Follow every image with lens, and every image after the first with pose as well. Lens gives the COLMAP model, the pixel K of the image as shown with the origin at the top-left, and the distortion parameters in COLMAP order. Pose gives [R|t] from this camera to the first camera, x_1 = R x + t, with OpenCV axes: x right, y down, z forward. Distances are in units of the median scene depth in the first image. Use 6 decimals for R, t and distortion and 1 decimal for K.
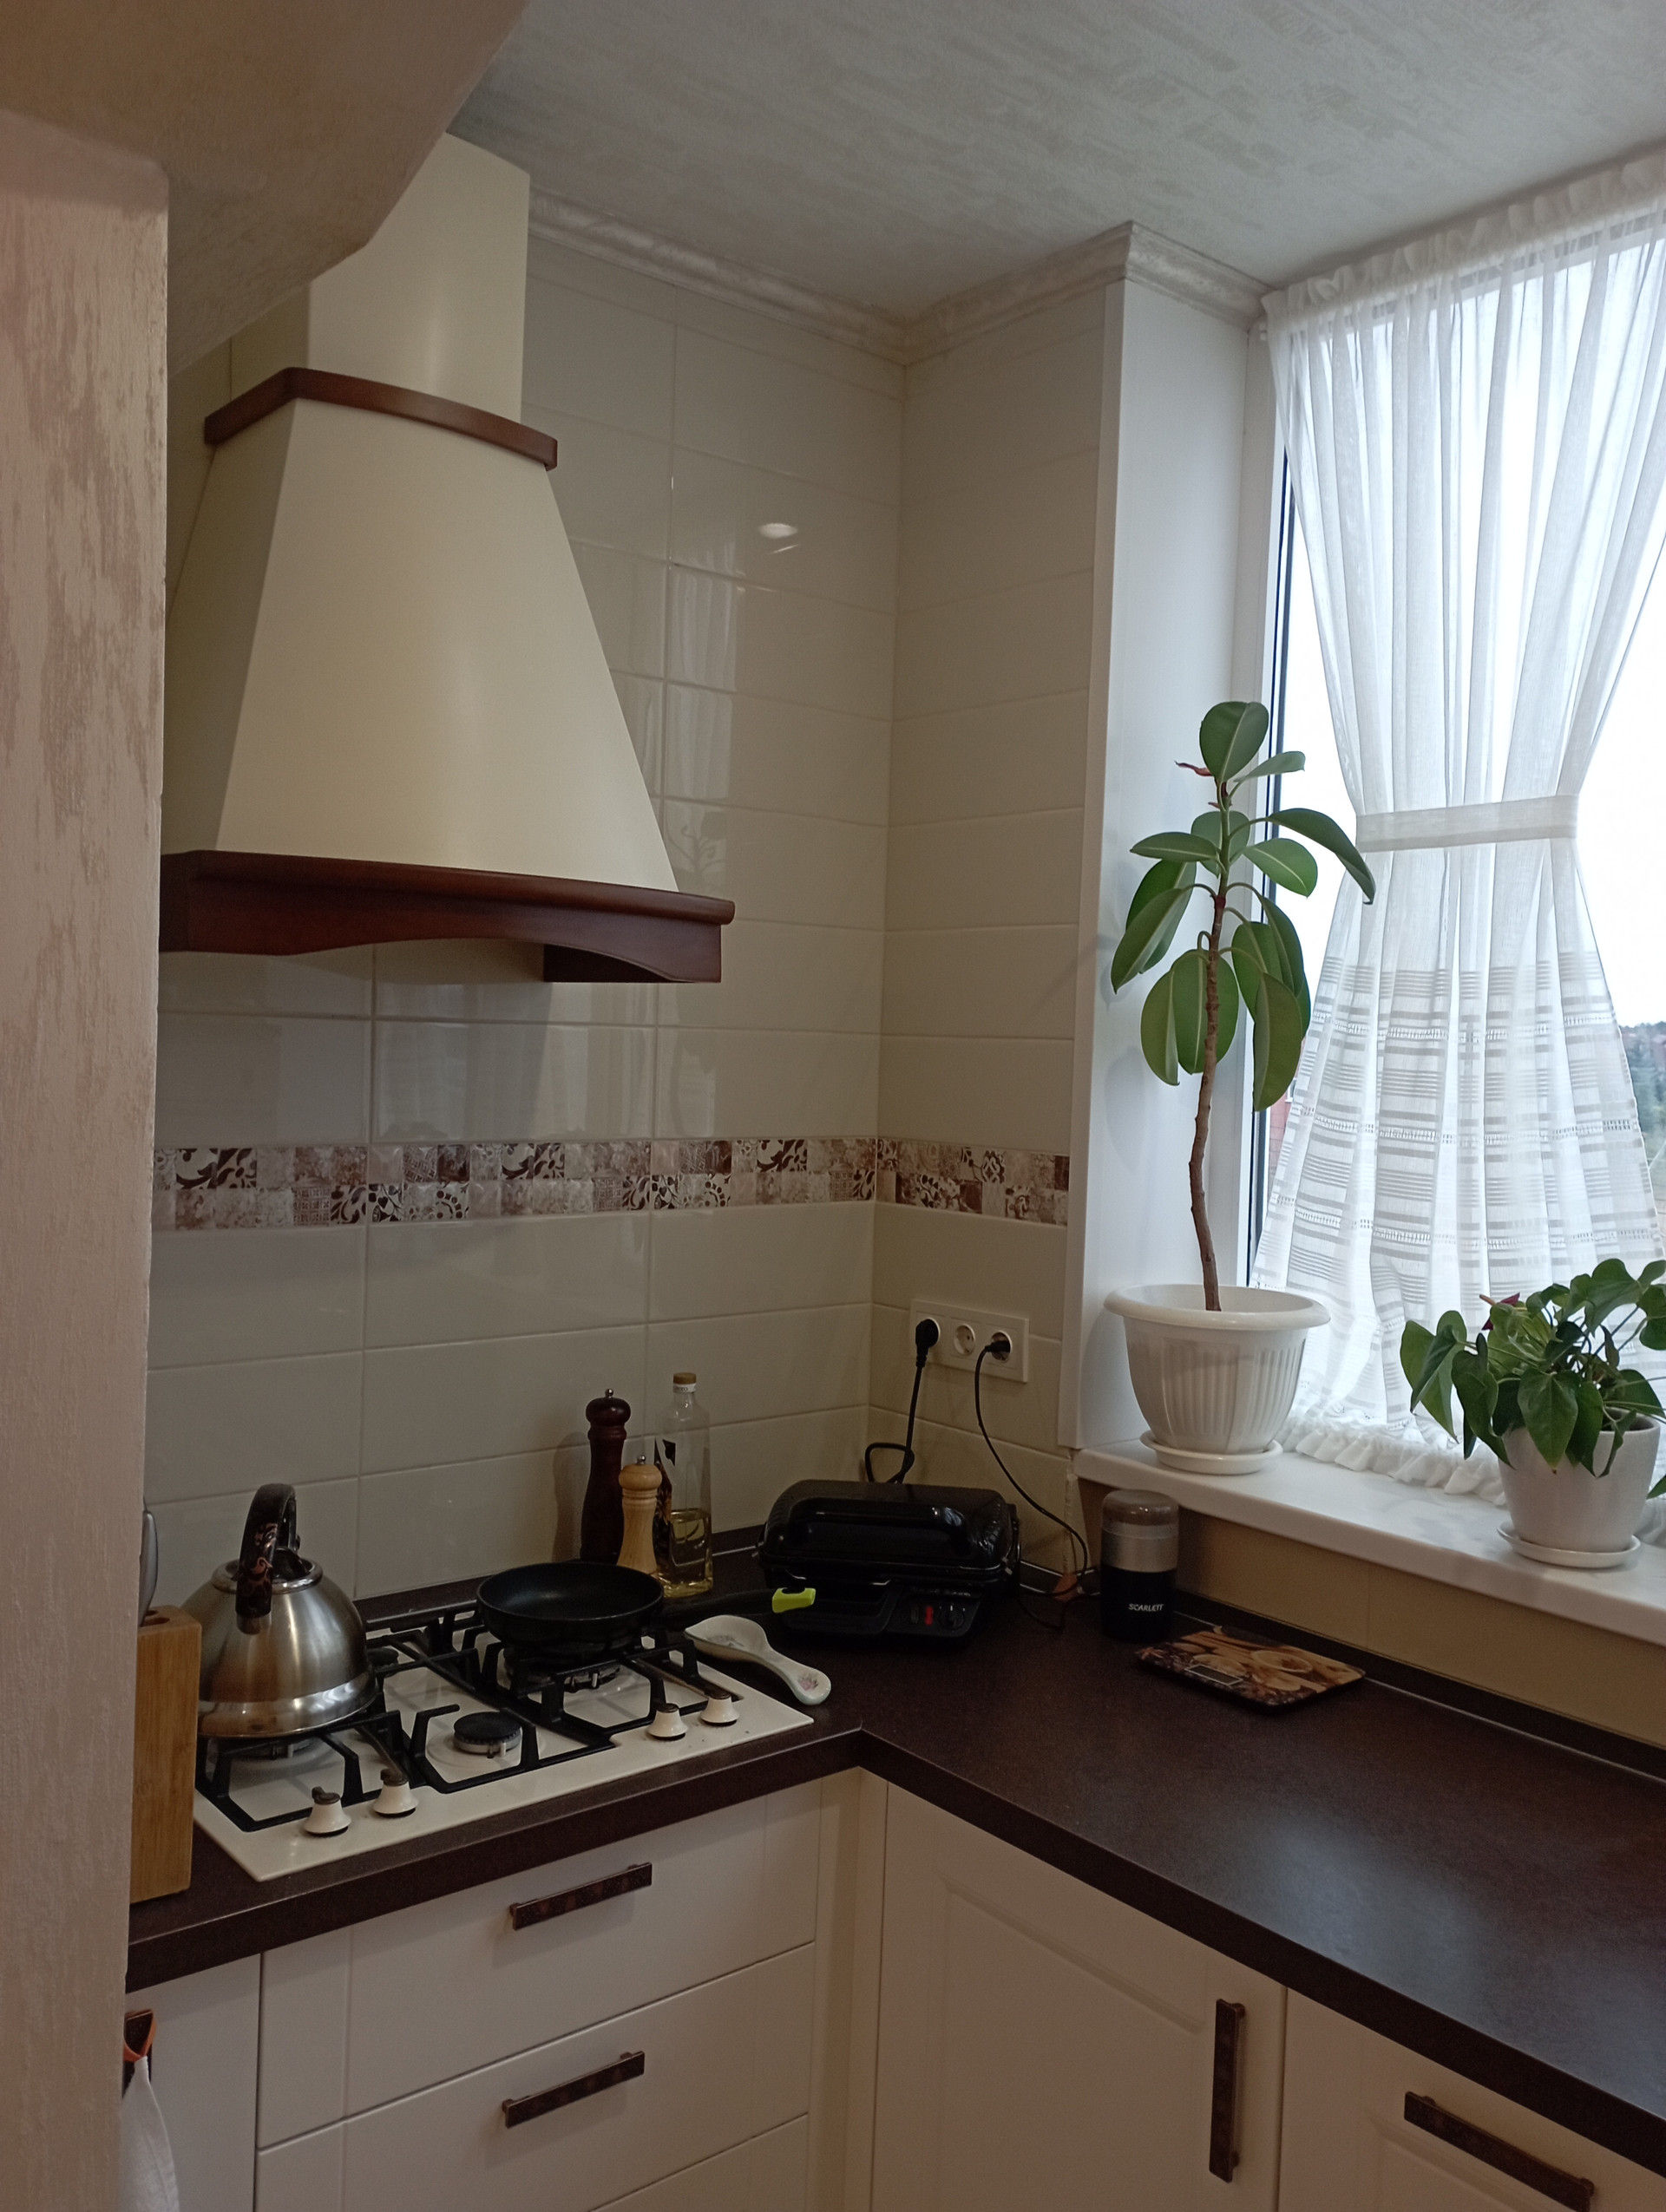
lens RADIAL K [[1839.7, 0, 805.0], [0, 1839.7, 1061.6], [0, 0, 1]] dist [0.108046, -0.093537]
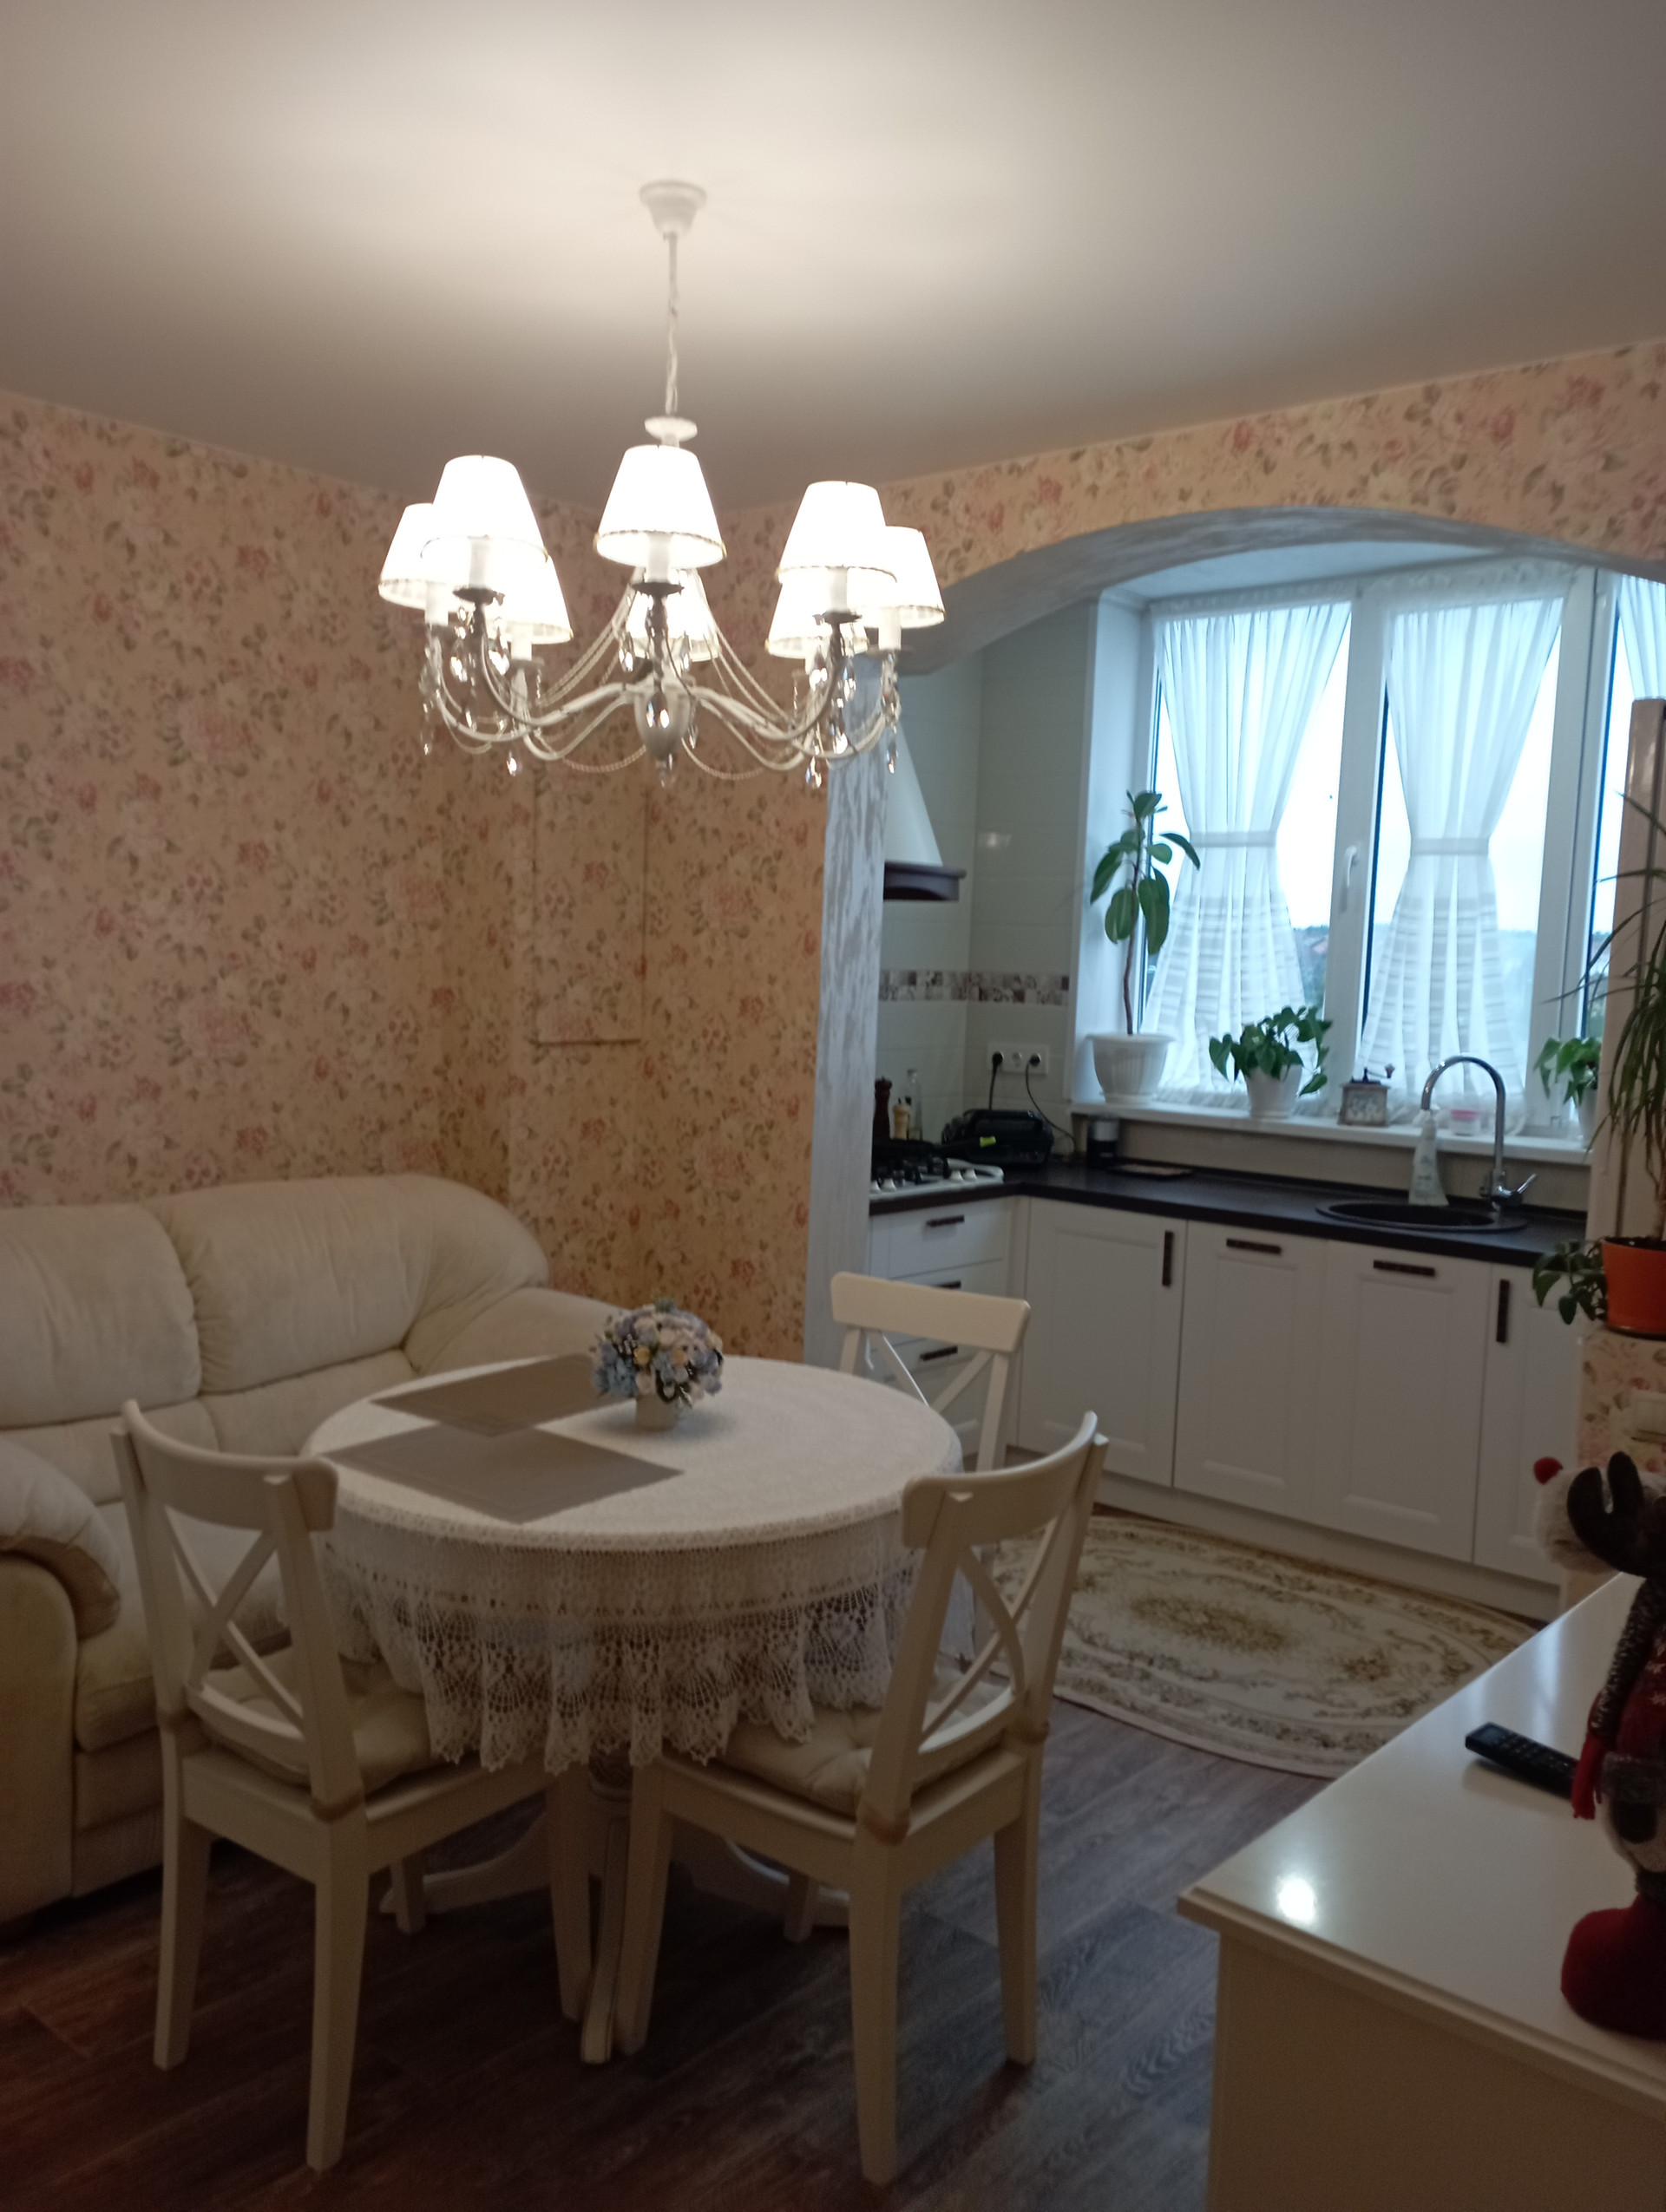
lens RADIAL K [[1804.6, 0, 812.4], [0, 1804.6, 1075.7], [0, 0, 1]] dist [0.091917, -0.097870]
pose [[0.986114, -0.011238, 0.165687, -0.588821], [0.000495, 0.997902, 0.064743, 0.030227], [-0.166067, -0.063762, 0.984051, -1.273269]]
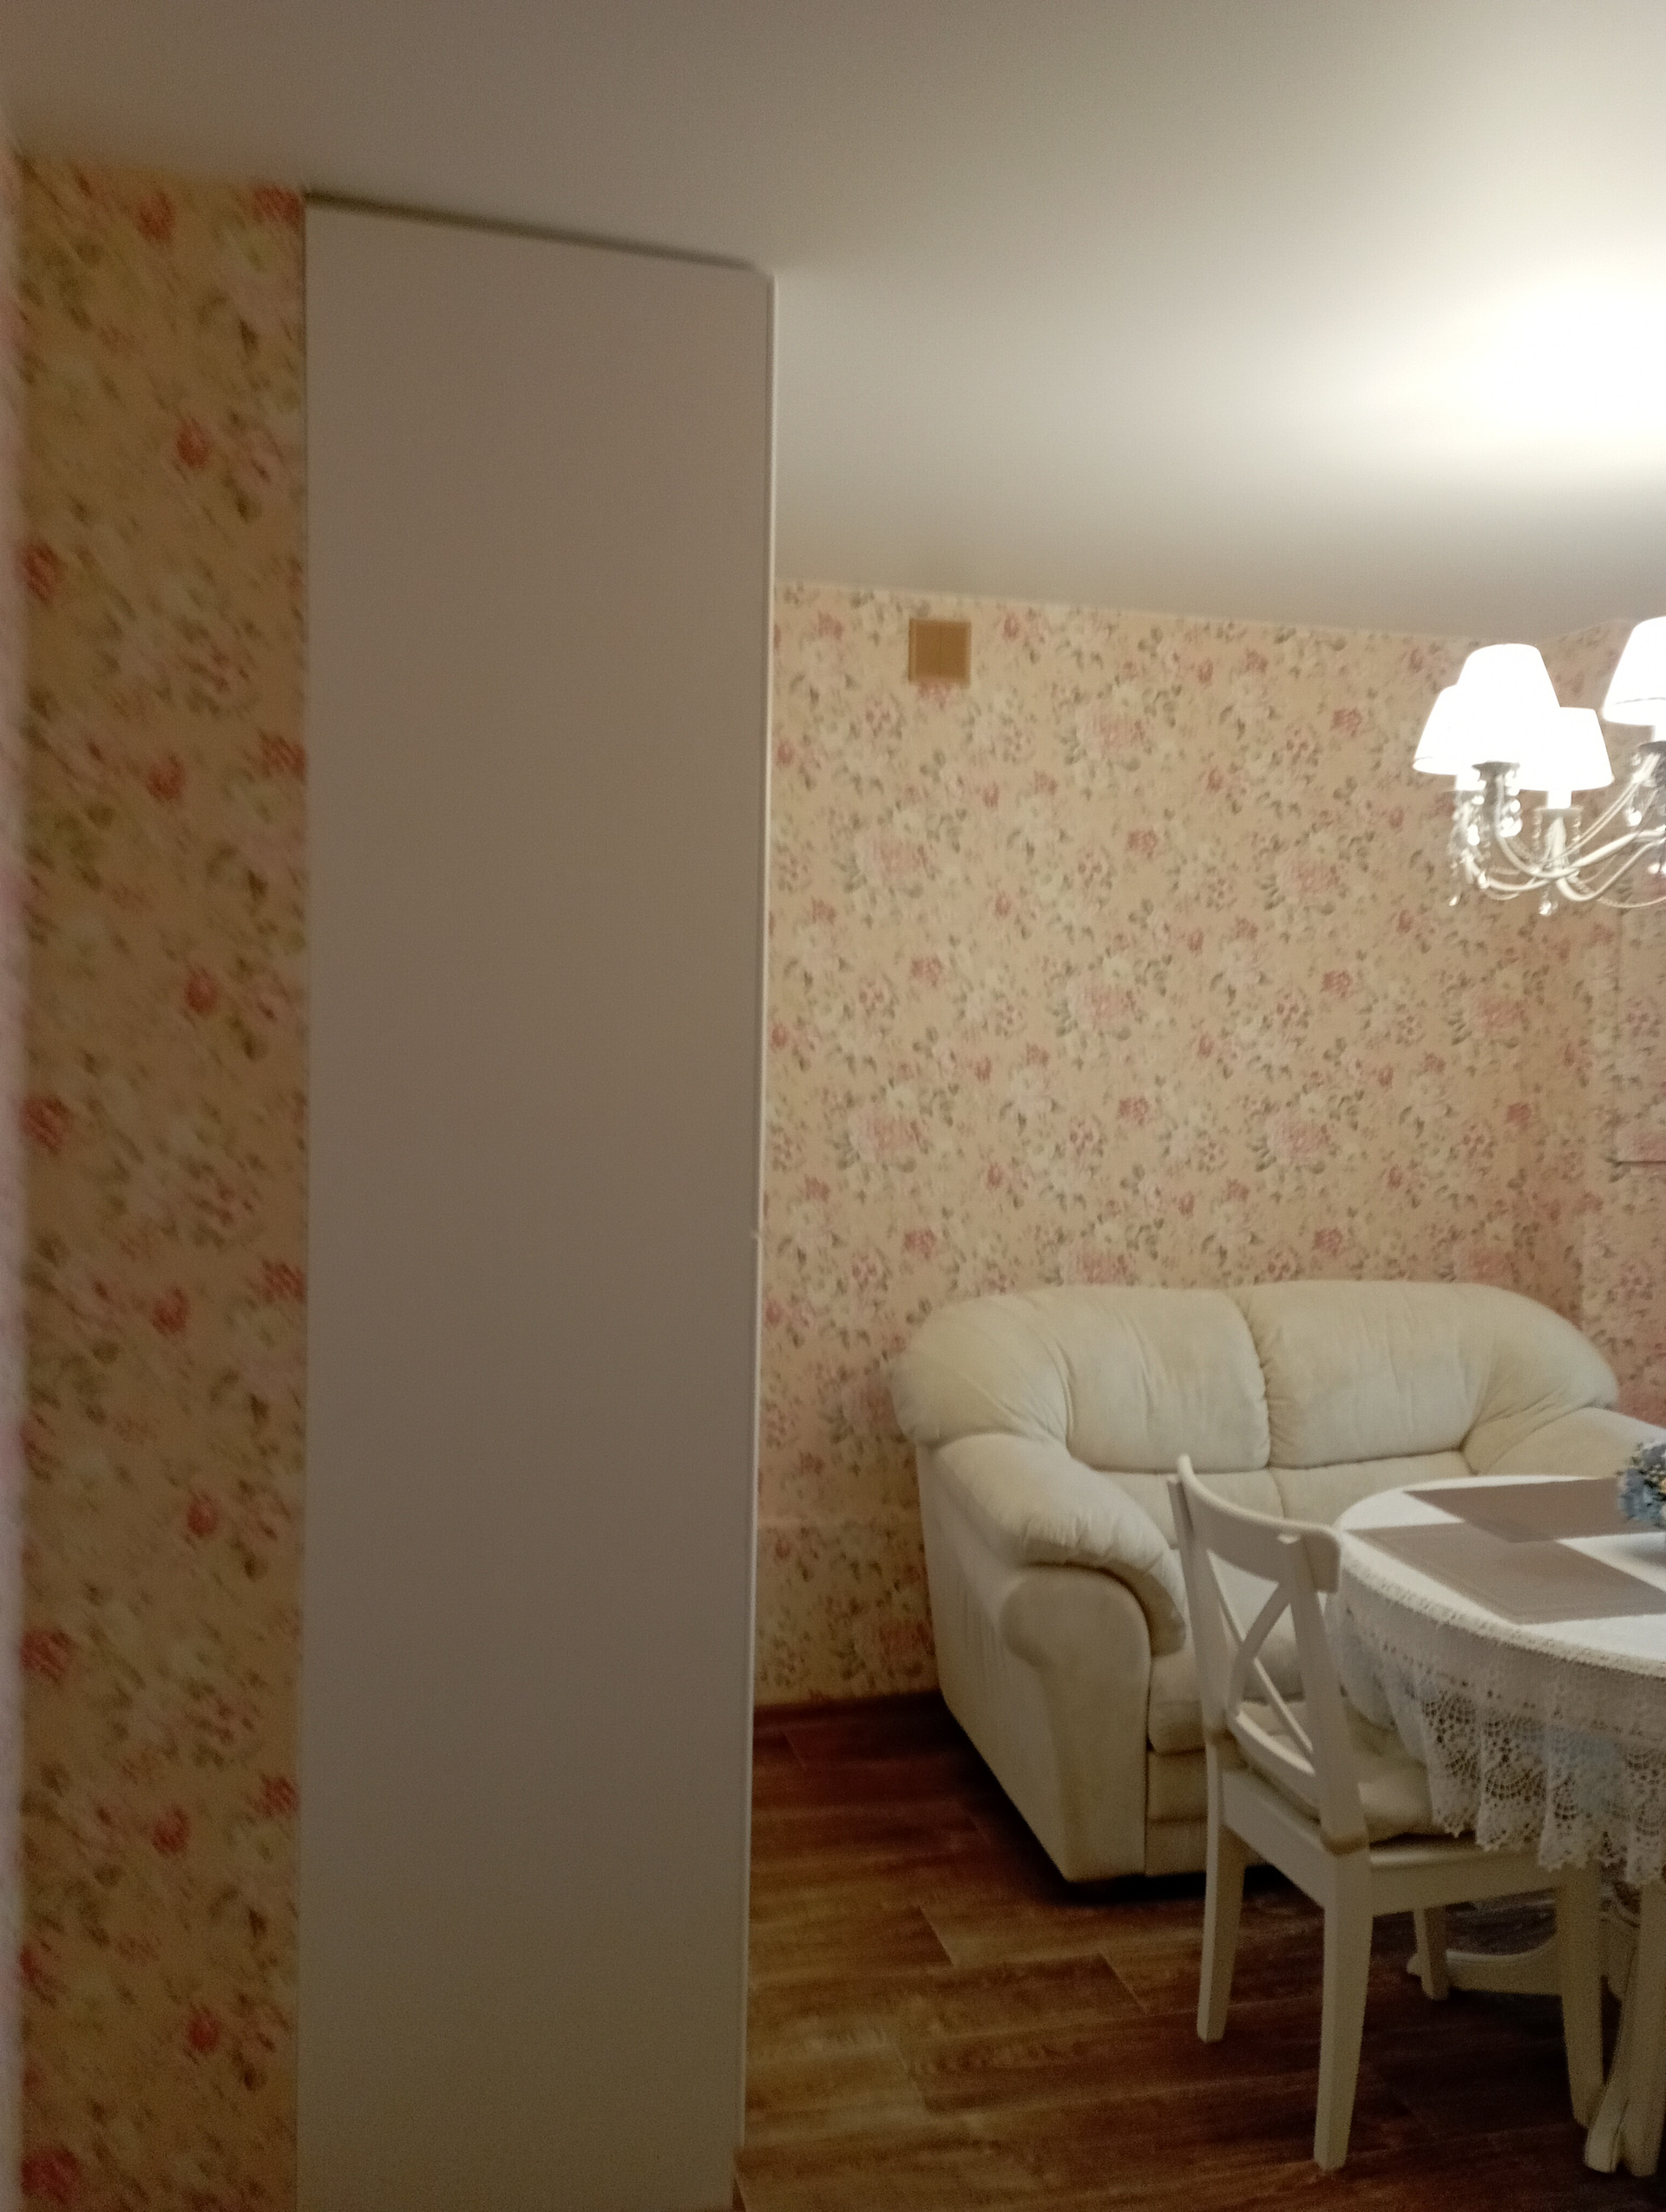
lens RADIAL K [[1840.9, 0, 832.9], [0, 1840.9, 1047.4], [0, 0, 1]] dist [0.076781, -0.041716]
pose [[0.903054, 0.001687, -0.429524, -0.441065], [-0.000310, 0.999995, 0.003275, -0.012549], [0.429527, -0.002824, 0.903050, -1.498292]]
